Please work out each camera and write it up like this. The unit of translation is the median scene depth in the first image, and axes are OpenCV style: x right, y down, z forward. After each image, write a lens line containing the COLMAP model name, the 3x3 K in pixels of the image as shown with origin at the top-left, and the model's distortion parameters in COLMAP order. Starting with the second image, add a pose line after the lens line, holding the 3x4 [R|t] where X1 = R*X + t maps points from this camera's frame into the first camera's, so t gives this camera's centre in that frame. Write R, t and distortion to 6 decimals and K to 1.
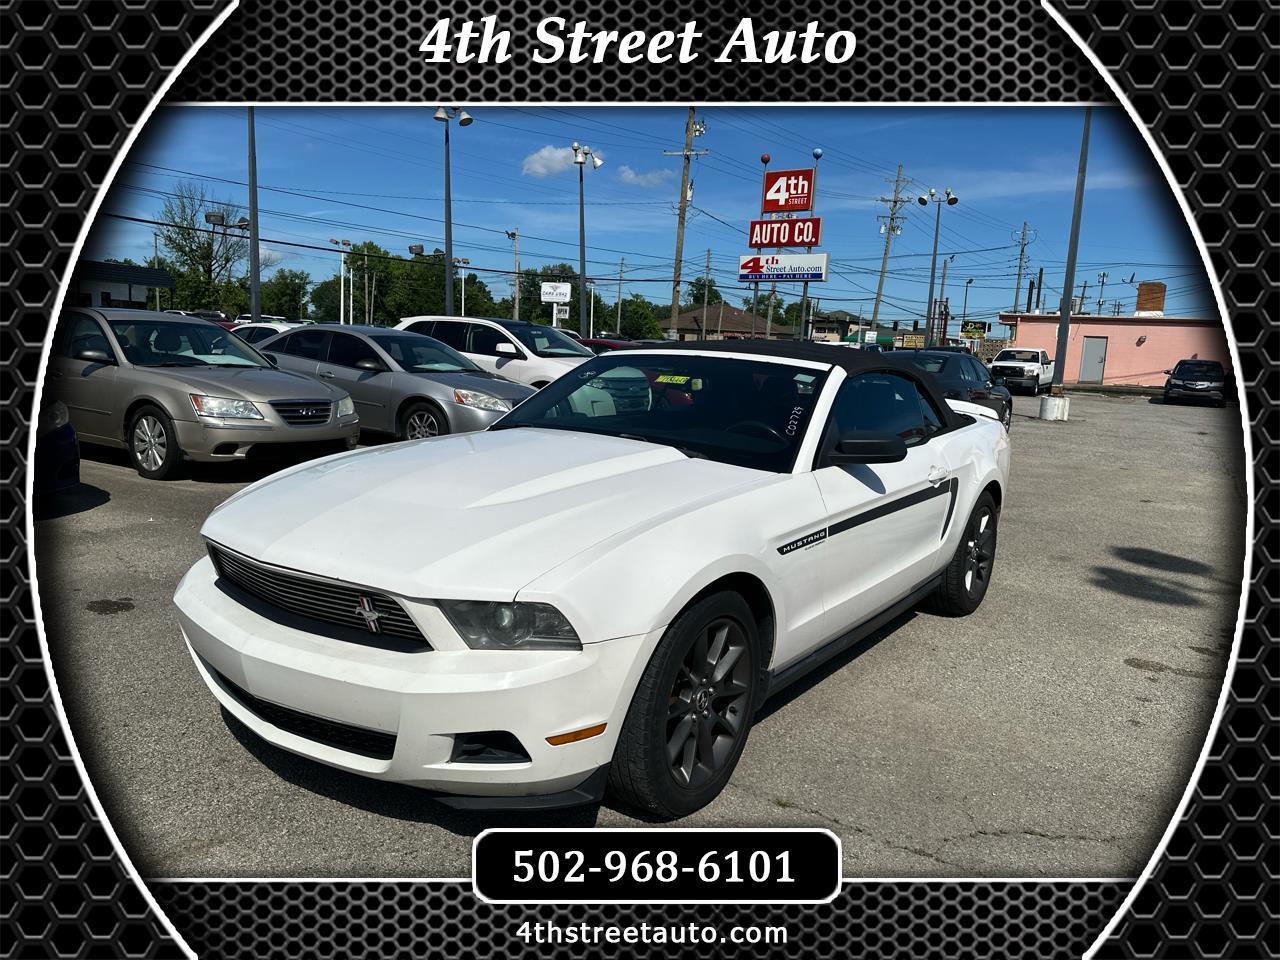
lens RADIAL K [[921.2, 0, 639.2], [0, 921.2, 499.6], [0, 0, 1]] dist [0.090262, -0.139929]
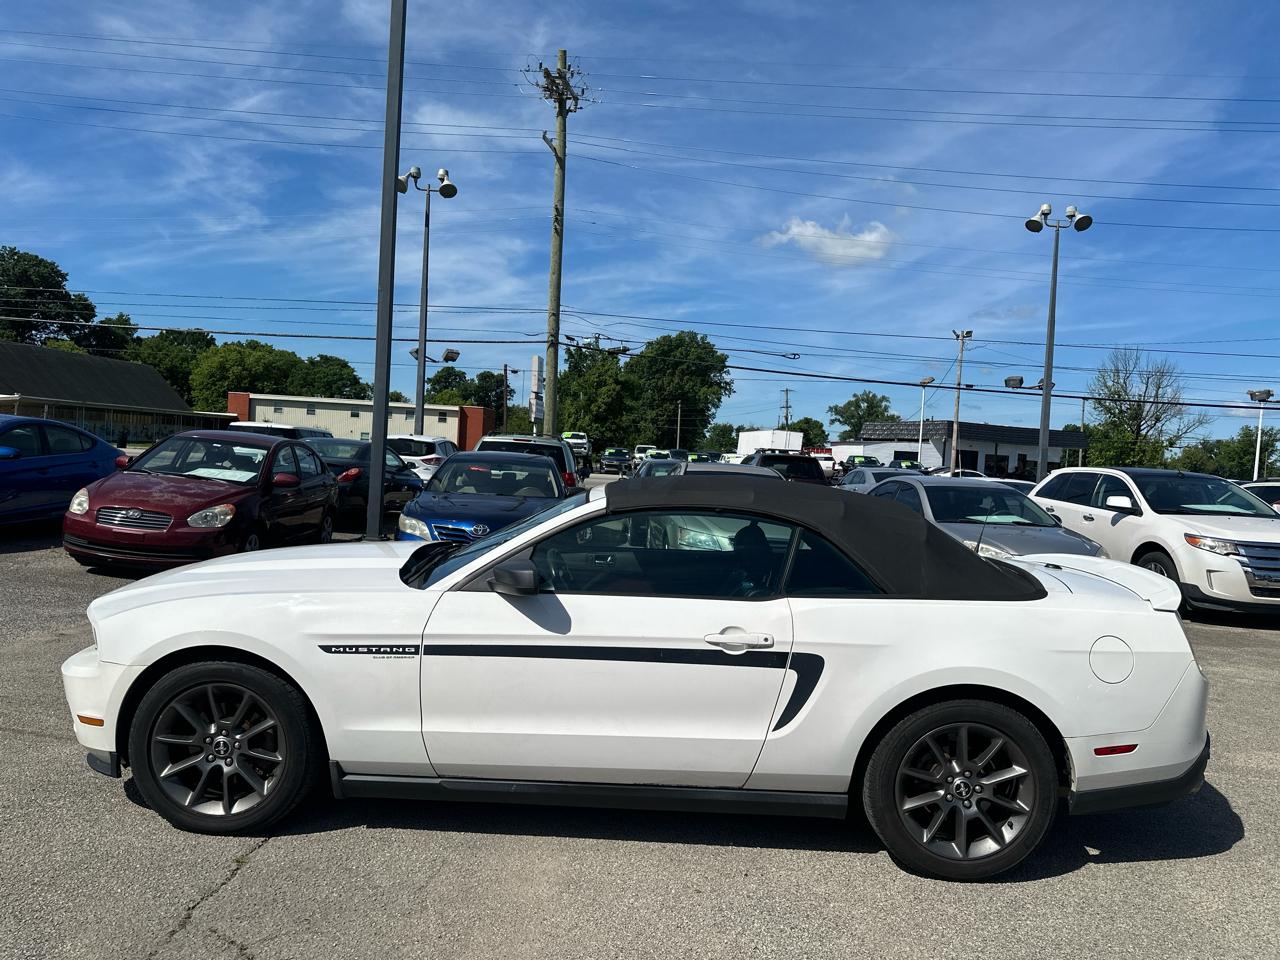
lens RADIAL K [[921.2, 0, 639.2], [0, 921.2, 499.6], [0, 0, 1]] dist [0.090262, -0.139929]
pose [[0.540557, 0.018266, -0.841109, 0.339721], [-0.161393, 0.983447, -0.082366, -0.023588], [0.825682, 0.180273, 0.534557, 0.174901]]
